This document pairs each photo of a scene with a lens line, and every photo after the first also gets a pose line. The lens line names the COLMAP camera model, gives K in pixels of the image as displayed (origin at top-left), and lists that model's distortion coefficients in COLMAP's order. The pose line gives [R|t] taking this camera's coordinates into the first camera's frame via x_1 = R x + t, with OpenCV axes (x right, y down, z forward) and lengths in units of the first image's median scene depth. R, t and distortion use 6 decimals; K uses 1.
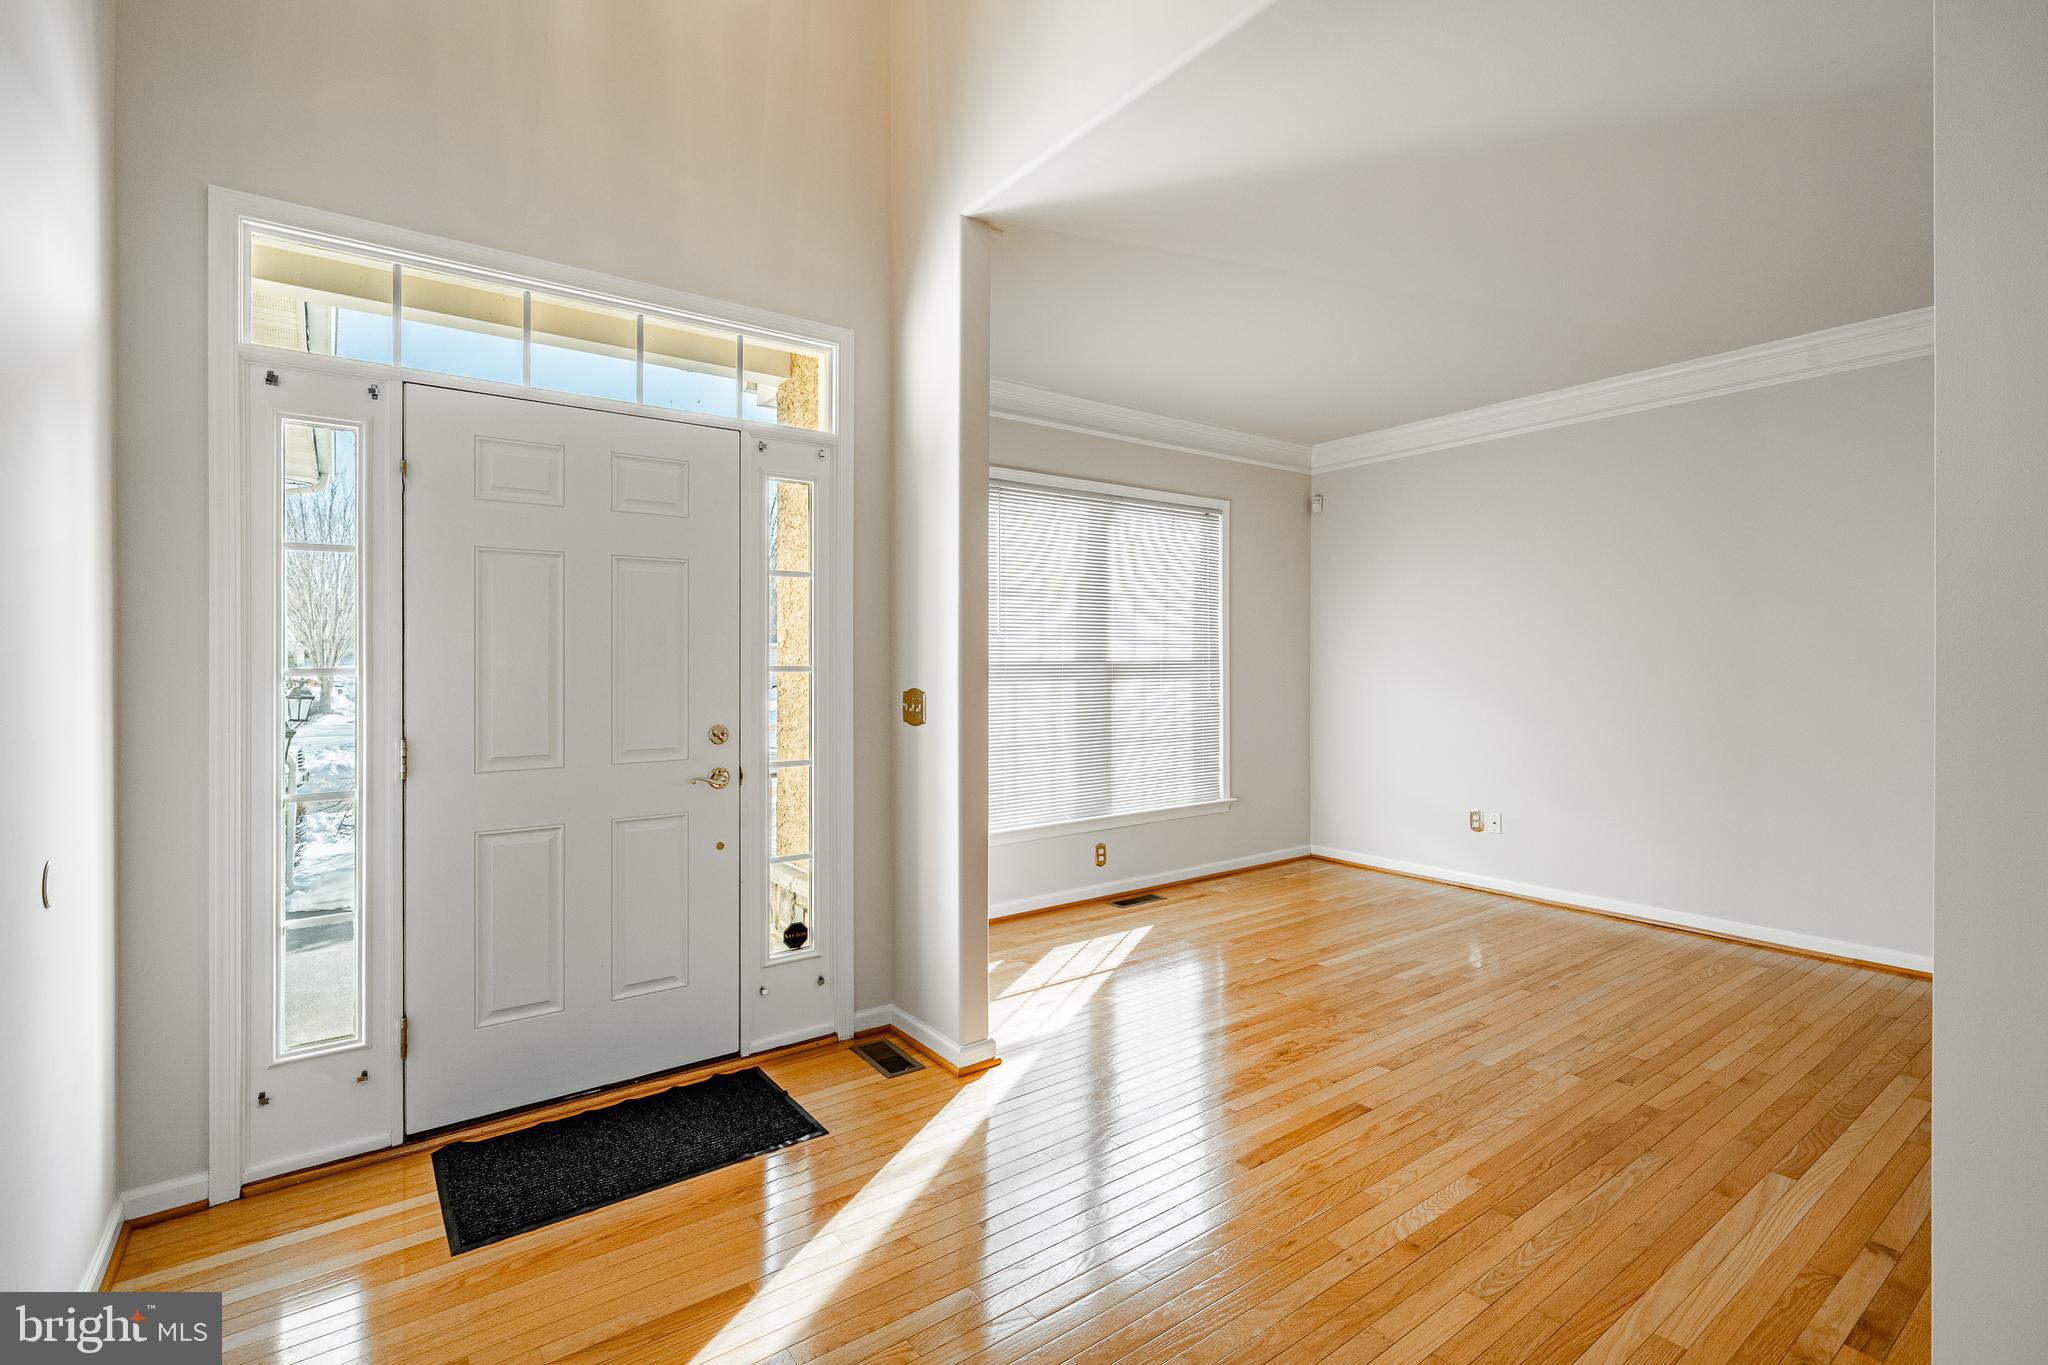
lens RADIAL K [[929.3, 0, 1024.2], [0, 929.3, 668.2], [0, 0, 1]] dist [-0.001333, 0.000944]
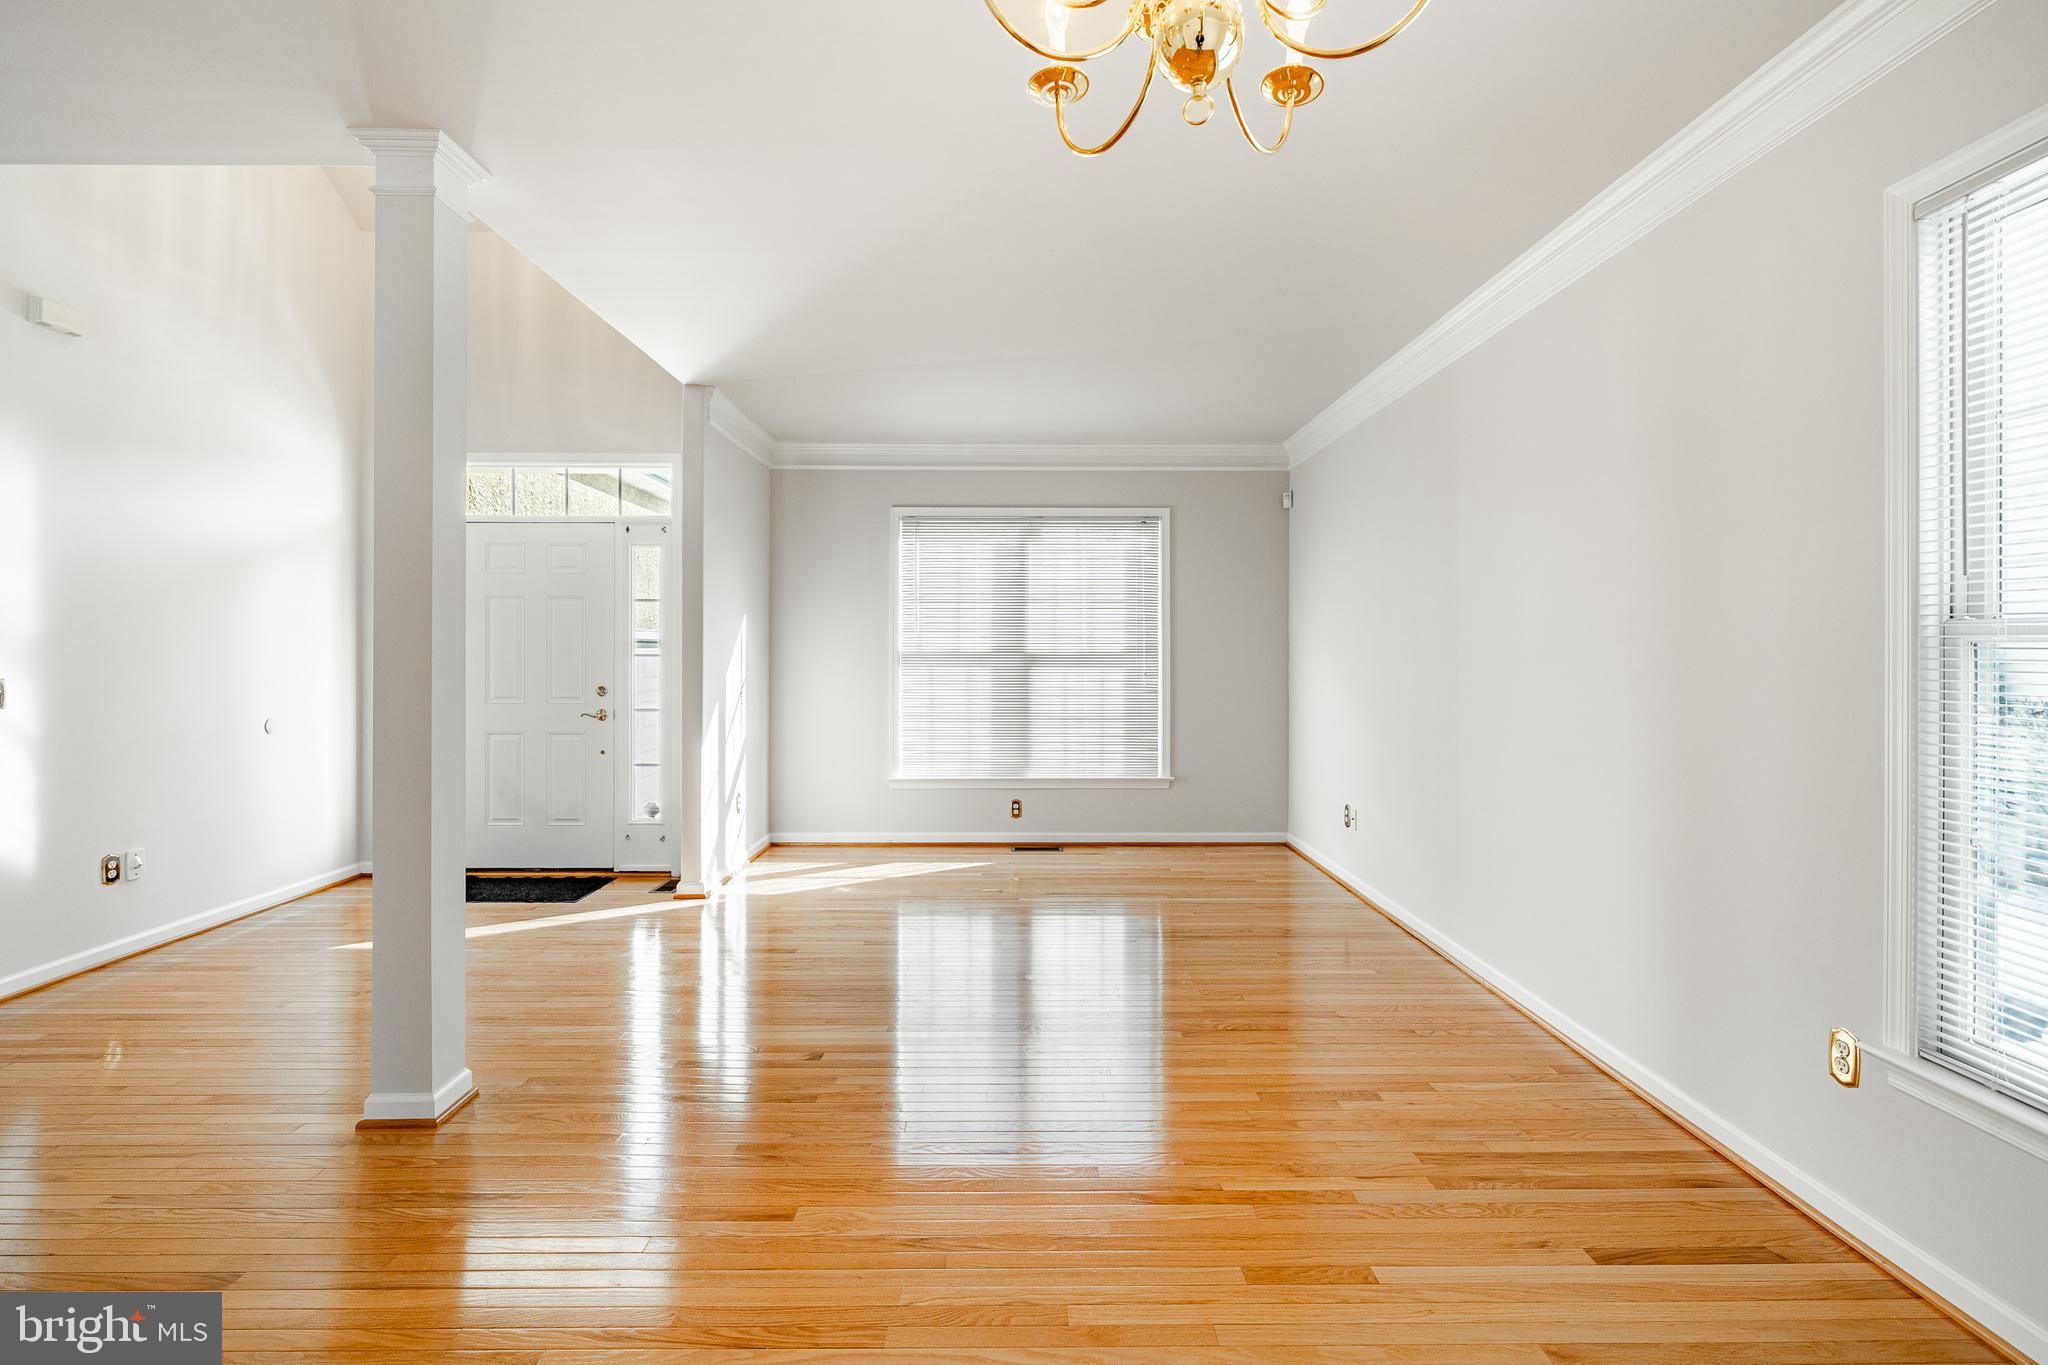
lens RADIAL K [[929.3, 0, 1044.6], [0, 929.3, 651.1], [0, 0, 1]] dist [-0.001333, 0.000944]
pose [[0.809831, -0.002362, -0.586659, 0.798635], [-0.005934, 0.999908, -0.012218, 0.005810], [0.586633, 0.013376, 0.809742, 0.017719]]
